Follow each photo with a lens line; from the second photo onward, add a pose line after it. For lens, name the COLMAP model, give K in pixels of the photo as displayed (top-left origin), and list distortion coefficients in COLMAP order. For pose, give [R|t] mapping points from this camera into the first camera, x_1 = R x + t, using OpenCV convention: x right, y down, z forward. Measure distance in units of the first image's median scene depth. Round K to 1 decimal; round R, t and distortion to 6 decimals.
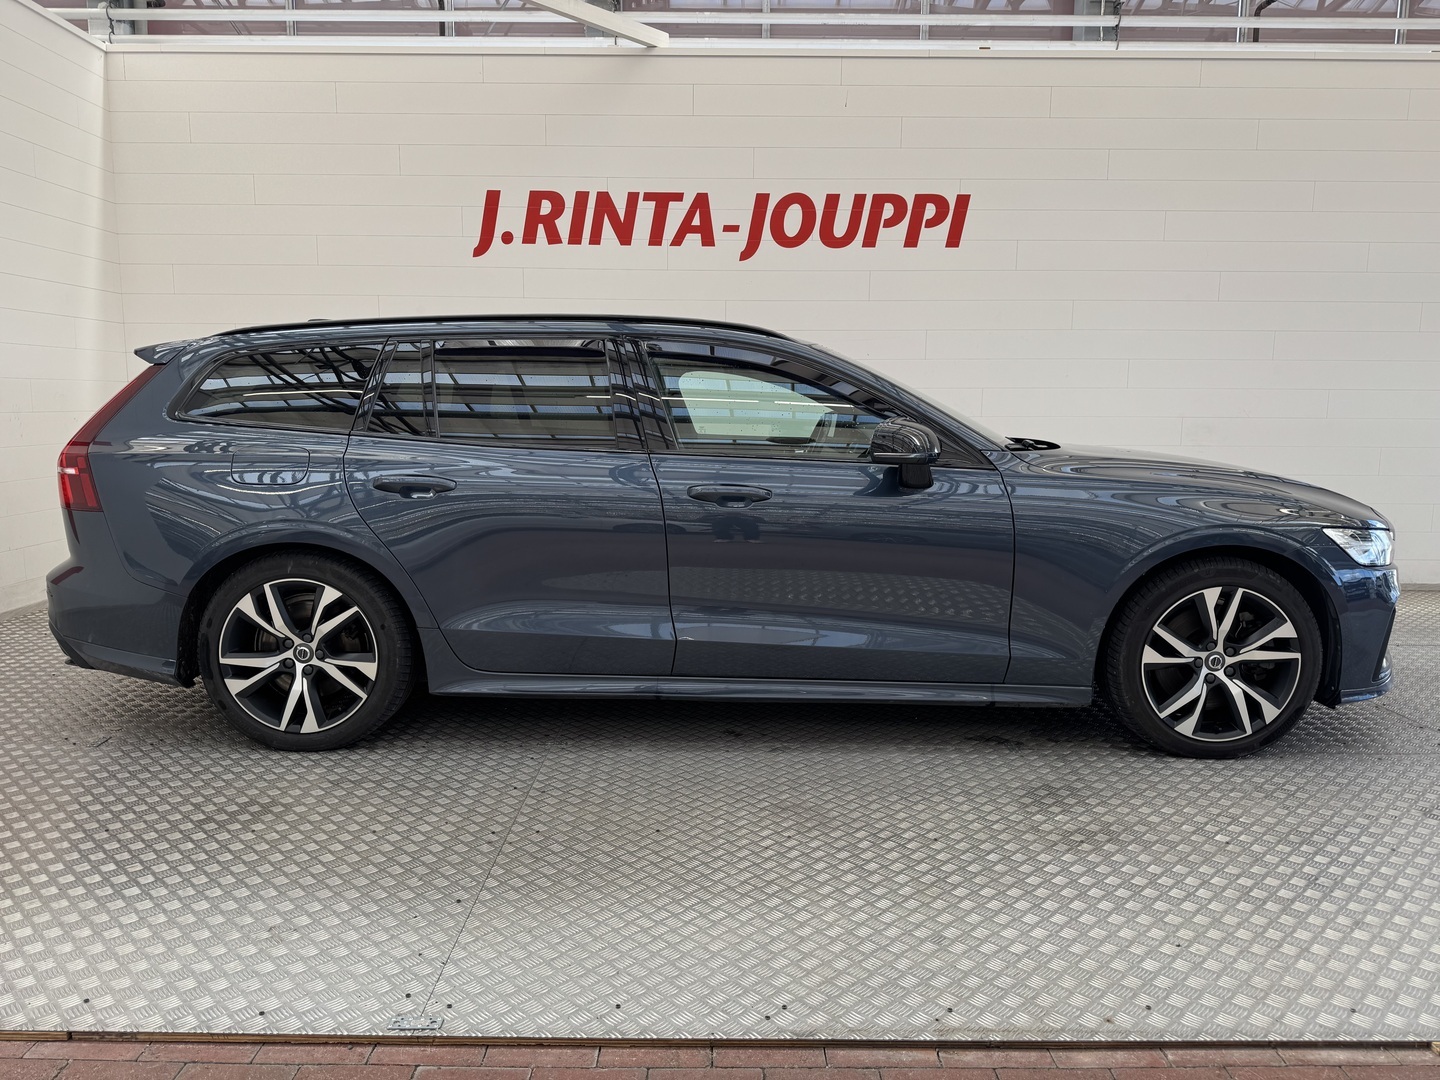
lens RADIAL K [[998.1, 0, 720.0], [0, 998.1, 540.0], [0, 0, 1]] dist [0.206978, -0.446201]
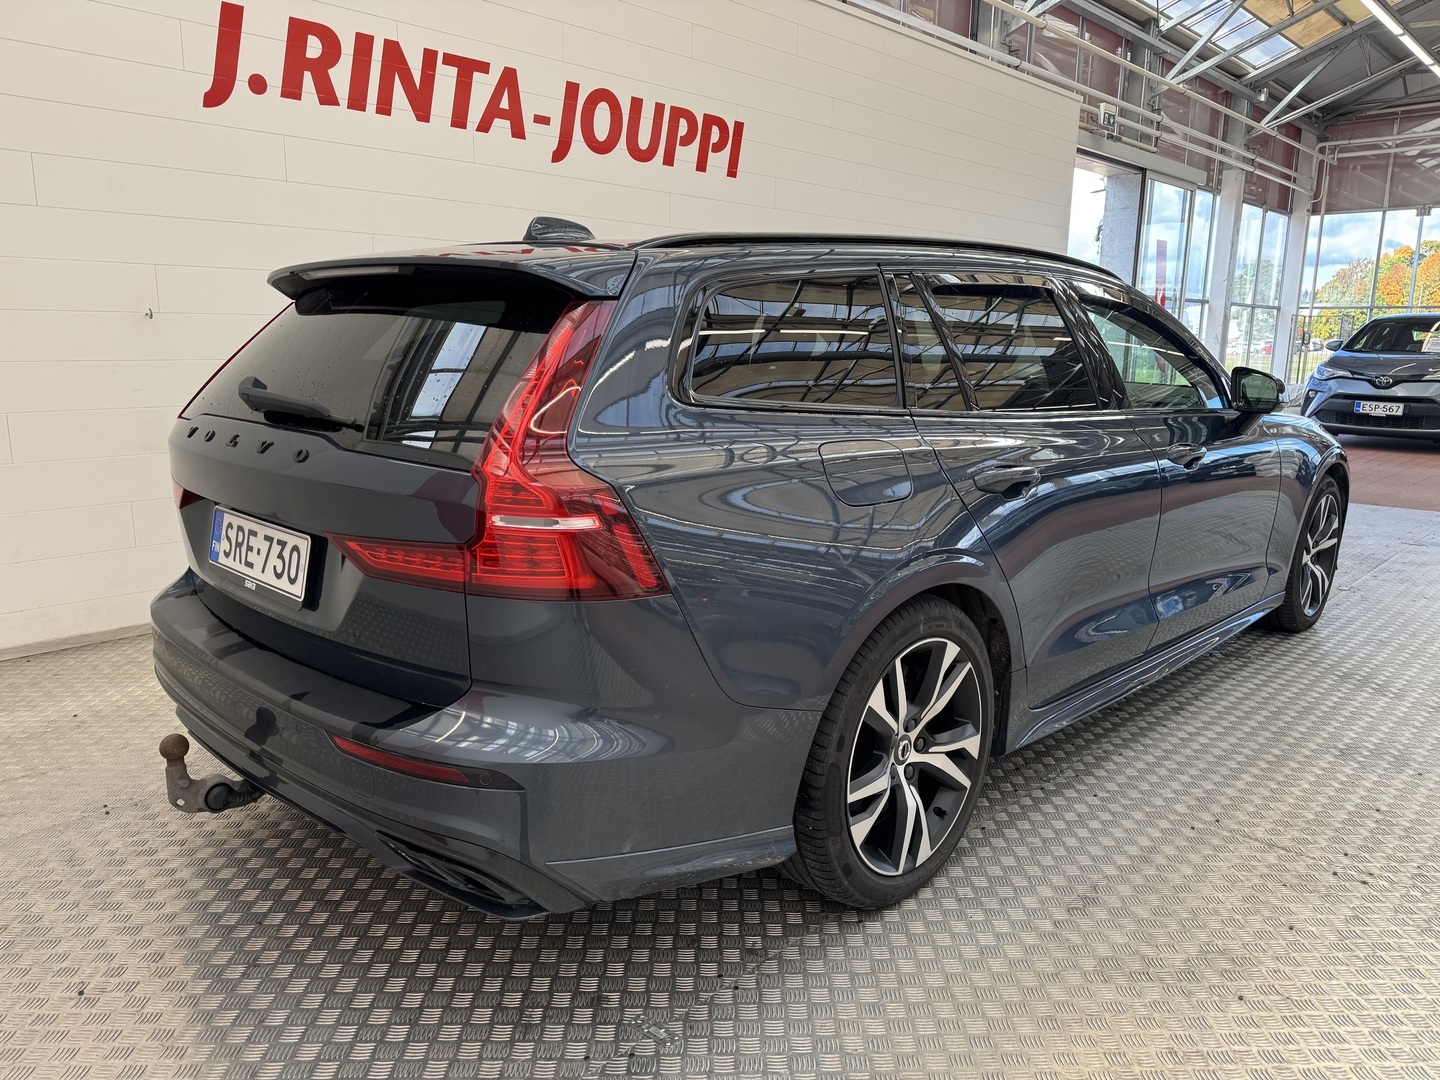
lens RADIAL K [[1043.0, 0, 698.7], [0, 1043.0, 544.3], [0, 0, 1]] dist [0.003087, -0.002764]
pose [[0.690861, -0.140143, 0.709276, -0.526867], [0.089896, 0.990071, 0.108062, -0.057838], [-0.717377, -0.010895, 0.696600, 0.345387]]
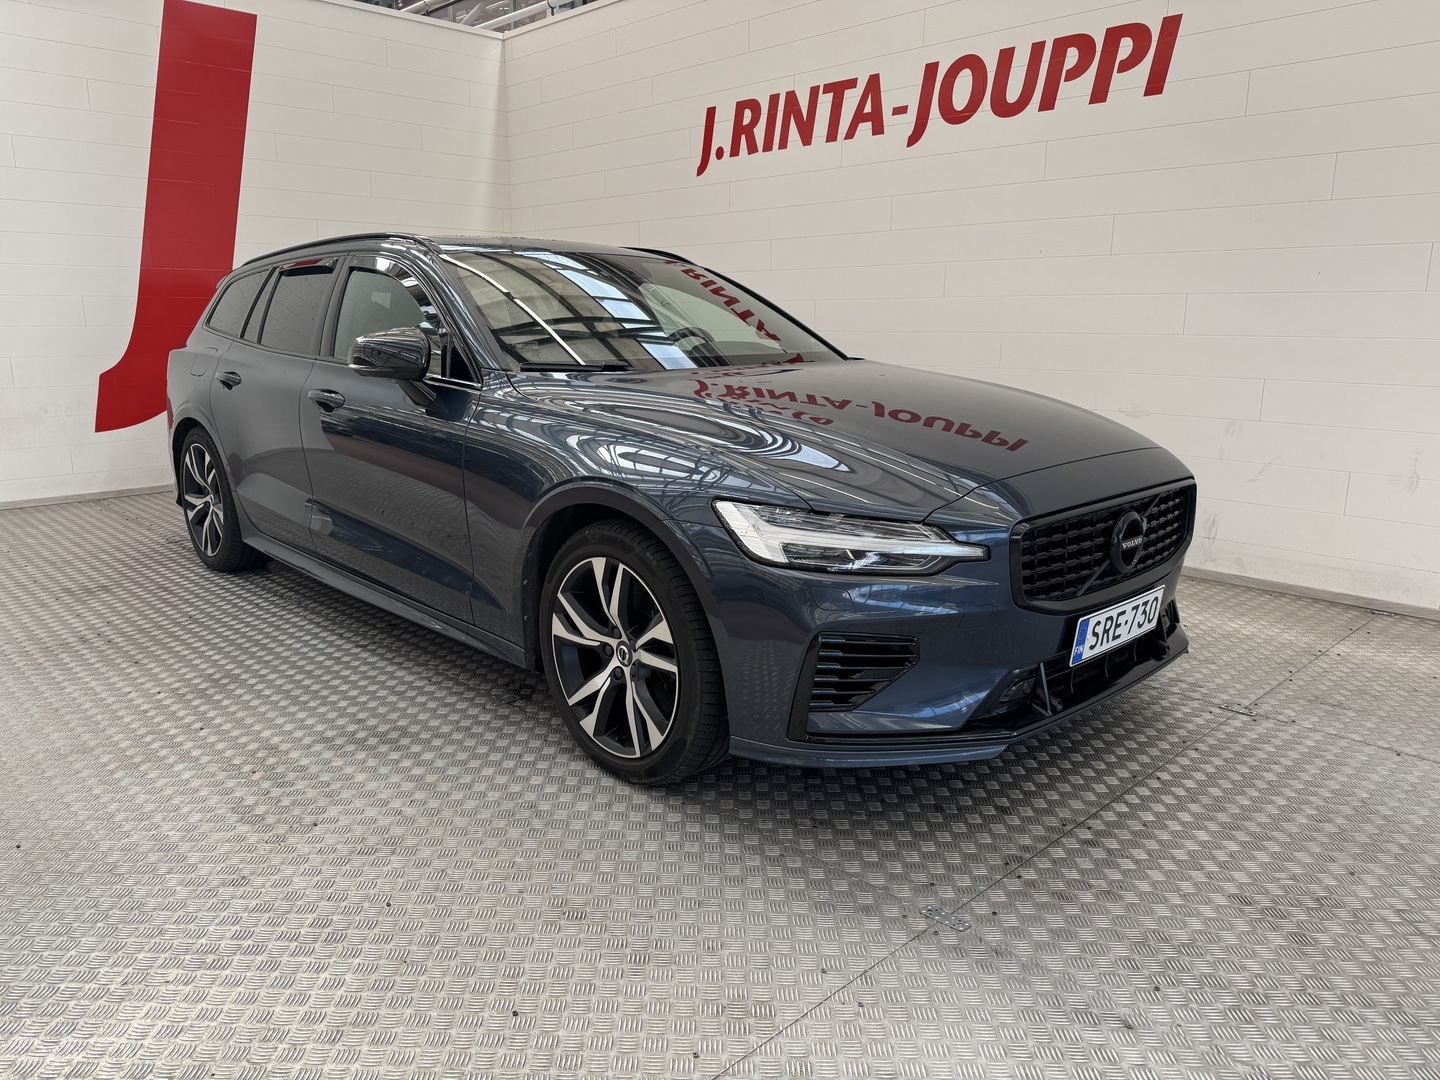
lens RADIAL K [[1043.0, 0, 698.7], [0, 1043.0, 544.3], [0, 0, 1]] dist [0.003087, -0.002764]
pose [[0.689748, 0.150249, -0.708288, 0.573399], [-0.094341, 0.988543, 0.117828, -0.033398], [0.717877, -0.014450, 0.696020, 0.260778]]
